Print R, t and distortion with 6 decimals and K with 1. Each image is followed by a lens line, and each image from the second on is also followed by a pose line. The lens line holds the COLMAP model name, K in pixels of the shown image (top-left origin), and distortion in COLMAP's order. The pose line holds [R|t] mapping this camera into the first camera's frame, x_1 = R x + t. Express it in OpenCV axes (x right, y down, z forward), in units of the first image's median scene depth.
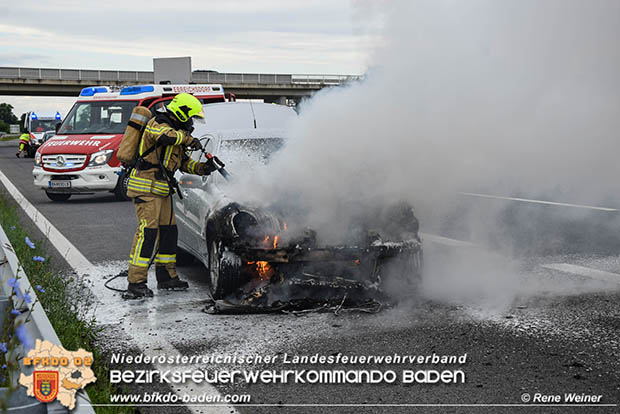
lens RADIAL K [[1283.2, 0, 310.0], [0, 1283.2, 207.0], [0, 0, 1]] dist [0.462125, 0.164942]
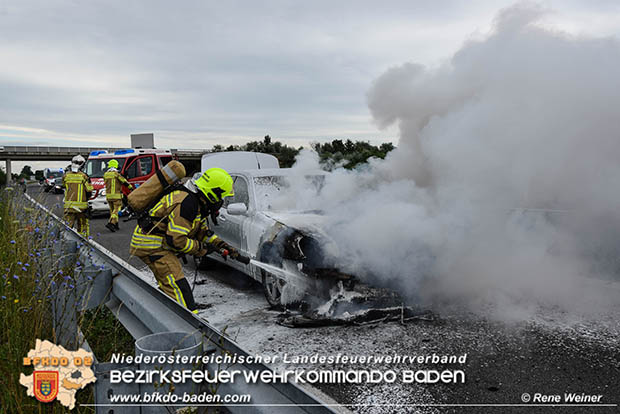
lens RADIAL K [[596.3, 0, 310.0], [0, 596.3, 207.0], [0, 0, 1]] dist [-0.014556, 0.006947]
pose [[0.976242, -0.017356, 0.215989, -0.066738], [0.019190, 0.999795, -0.006397, -0.007820], [-0.215834, 0.010390, 0.976375, 0.185888]]
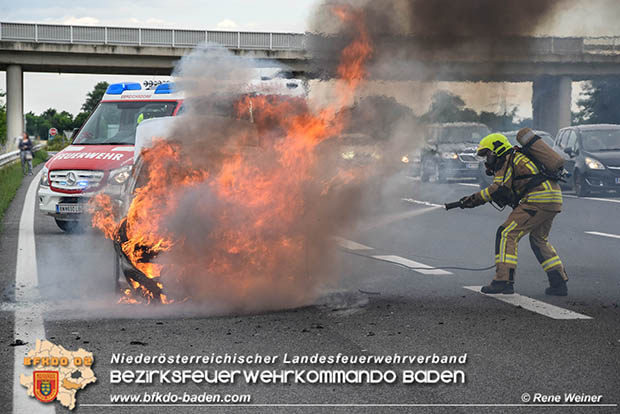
lens RADIAL K [[2533.5, 0, 310.0], [0, 2533.5, 207.0], [0, 0, 1]] dist [1.361285, 4.401570]
pose [[0.988541, 0.023277, -0.149146, 0.170135], [-0.027933, 0.999183, -0.029200, 0.021197], [0.148344, 0.033031, 0.988384, -0.464417]]
